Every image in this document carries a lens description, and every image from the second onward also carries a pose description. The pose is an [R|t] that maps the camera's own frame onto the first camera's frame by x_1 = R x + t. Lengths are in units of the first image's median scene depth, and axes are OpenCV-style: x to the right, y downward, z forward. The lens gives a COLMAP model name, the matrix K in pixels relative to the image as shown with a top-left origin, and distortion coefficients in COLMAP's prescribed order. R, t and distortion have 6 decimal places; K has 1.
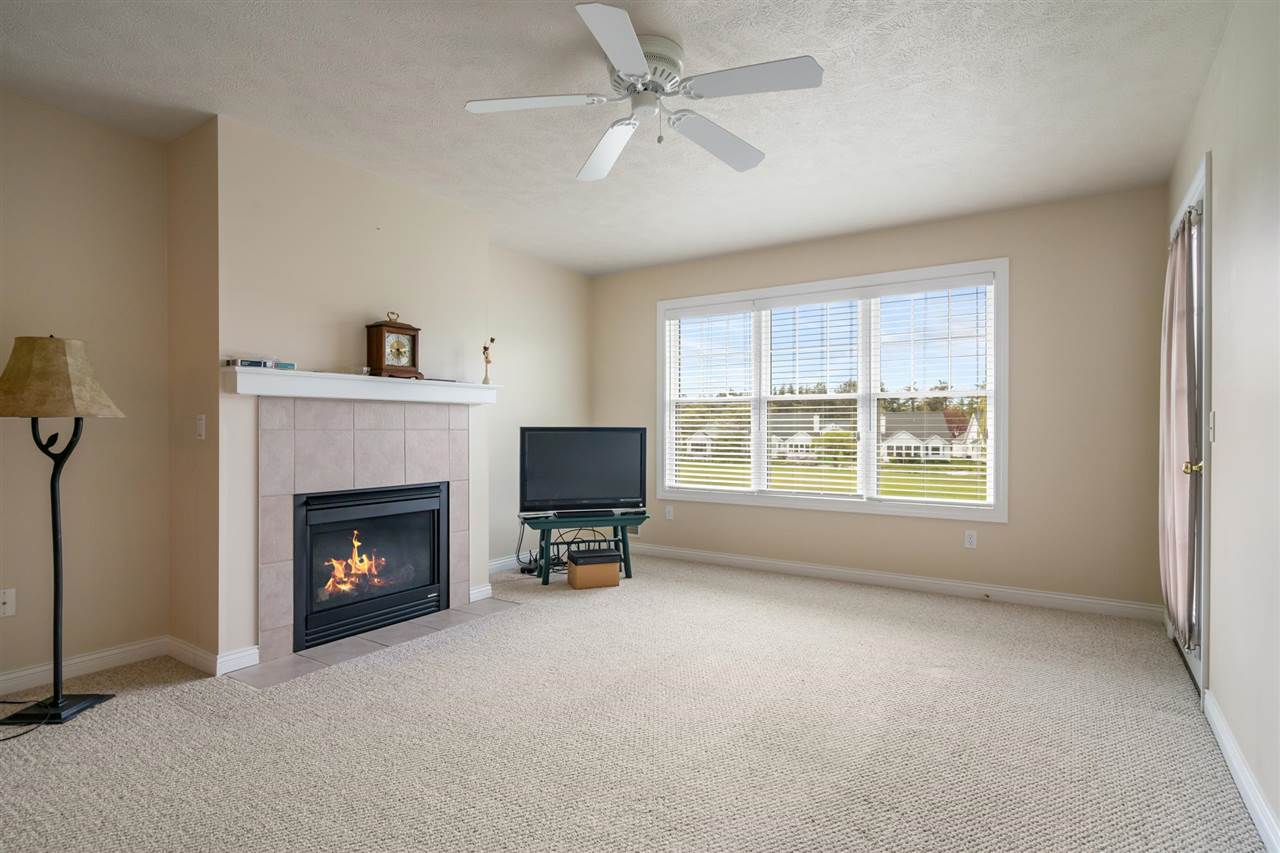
lens RADIAL K [[657.3, 0, 644.5], [0, 657.3, 432.3], [0, 0, 1]] dist [-0.002276, 0.000975]
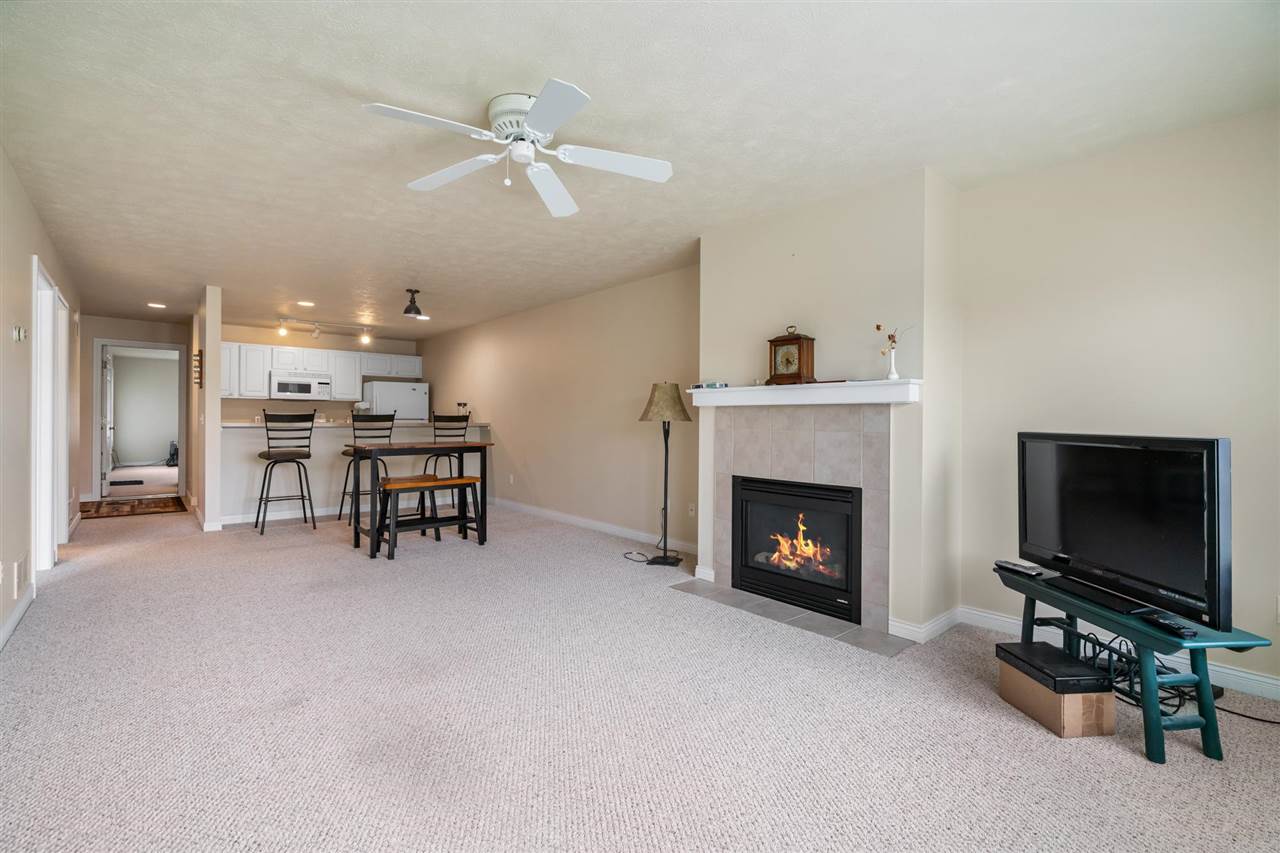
lens RADIAL K [[578.1, 0, 640.0], [0, 578.1, 426.5], [0, 0, 1]] dist [-0.000792, -0.000208]
pose [[-0.276976, 0.011158, -0.960812, 0.625829], [-0.012947, 0.999798, 0.015343, -0.022968], [0.960790, 0.016689, -0.276776, 1.011667]]
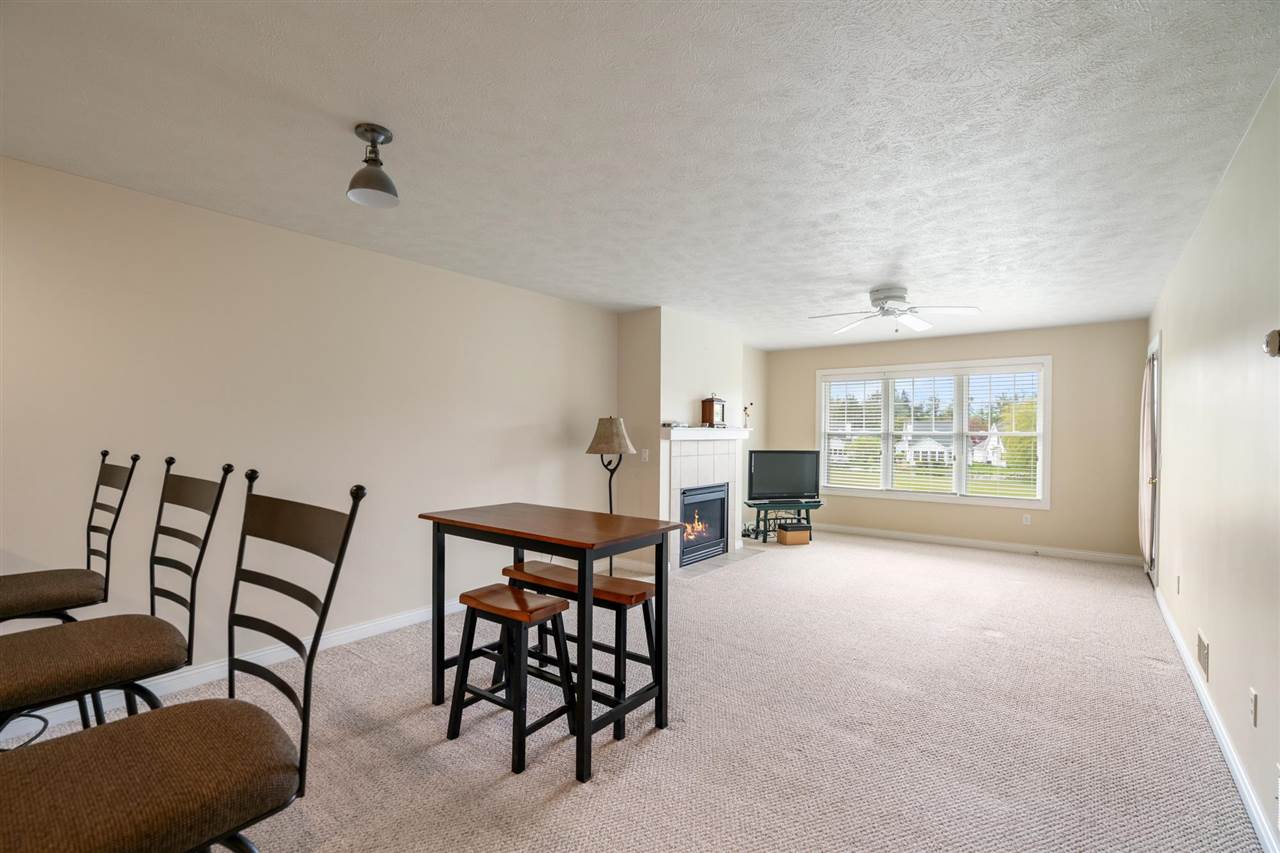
lens RADIAL K [[595.0, 0, 636.8], [0, 595.0, 437.7], [0, 0, 1]] dist [0.001053, -0.000105]
pose [[0.997598, 0.005796, -0.069024, -0.478762], [-0.005485, 0.999974, 0.004706, -0.059850], [0.069049, -0.004316, 0.997604, -0.718322]]
